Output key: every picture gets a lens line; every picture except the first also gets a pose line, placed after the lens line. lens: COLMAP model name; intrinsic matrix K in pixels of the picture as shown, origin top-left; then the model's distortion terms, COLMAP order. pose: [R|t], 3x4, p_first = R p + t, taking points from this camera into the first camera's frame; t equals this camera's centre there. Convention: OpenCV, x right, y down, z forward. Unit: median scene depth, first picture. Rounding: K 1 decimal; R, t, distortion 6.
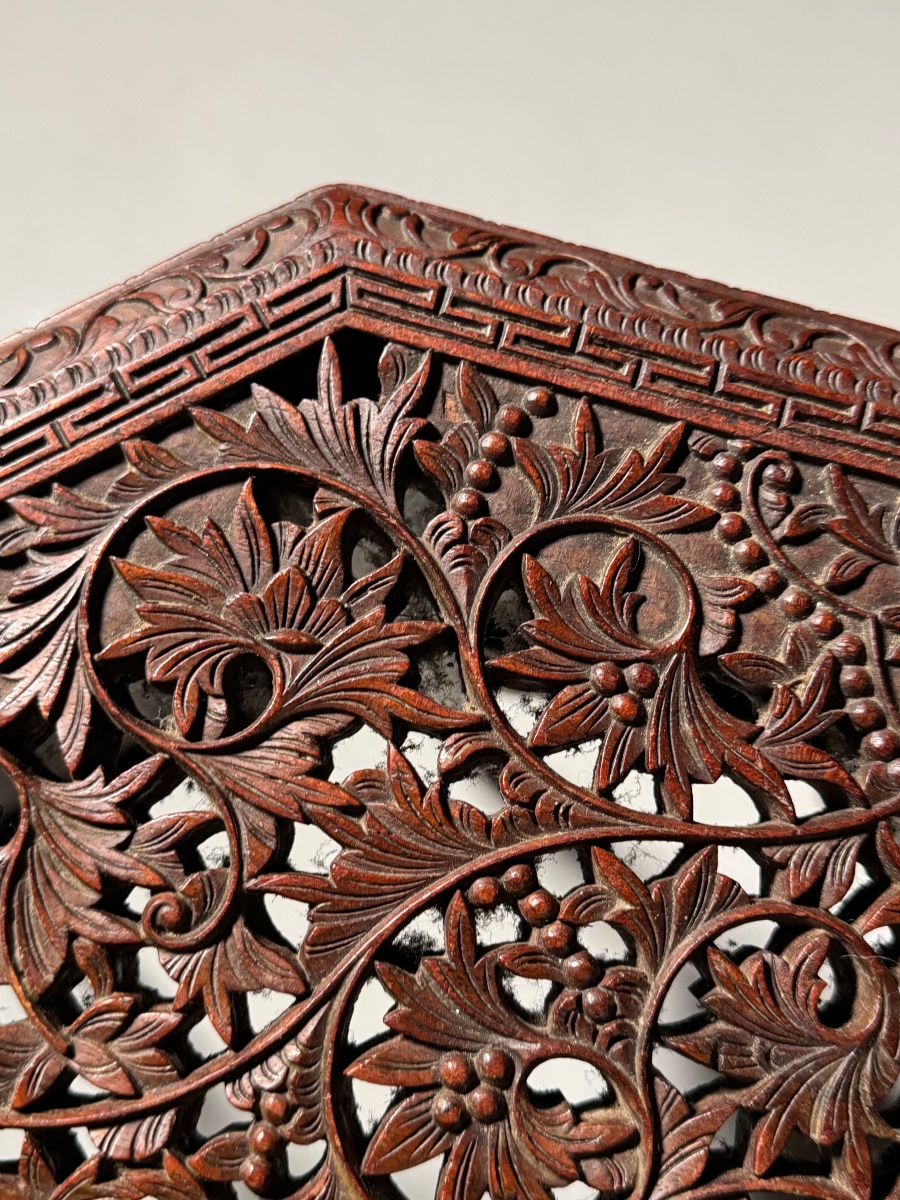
lens RADIAL K [[1339.7, 0, 450.0], [0, 1339.7, 600.0], [0, 0, 1]] dist [0.179833, -0.529324]
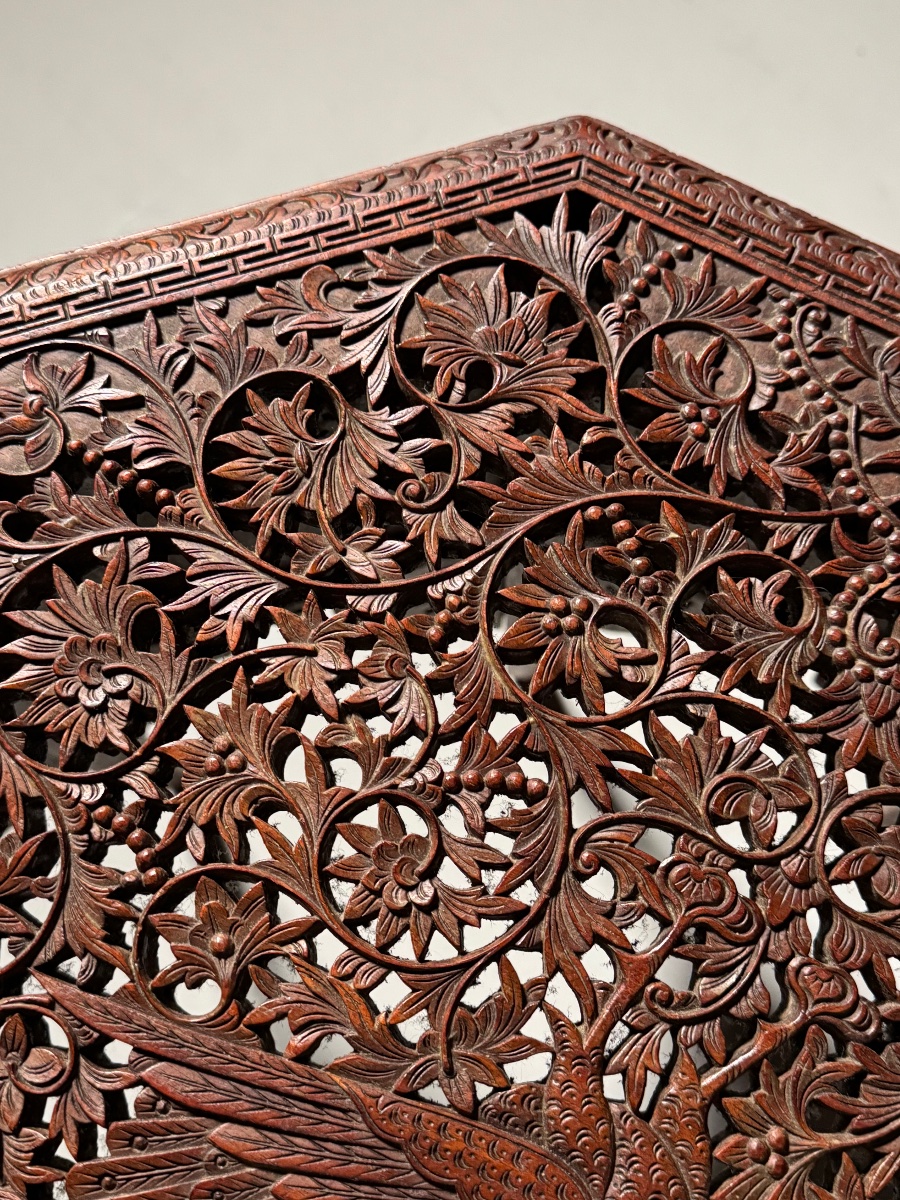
lens RADIAL K [[1339.7, 0, 450.0], [0, 1339.7, 600.0], [0, 0, 1]] dist [0.179833, -0.529324]
pose [[0.977479, 0.196311, -0.077434, -0.000172], [-0.201169, 0.977665, -0.060852, 0.441168], [0.063759, 0.075059, 0.995139, -0.663118]]
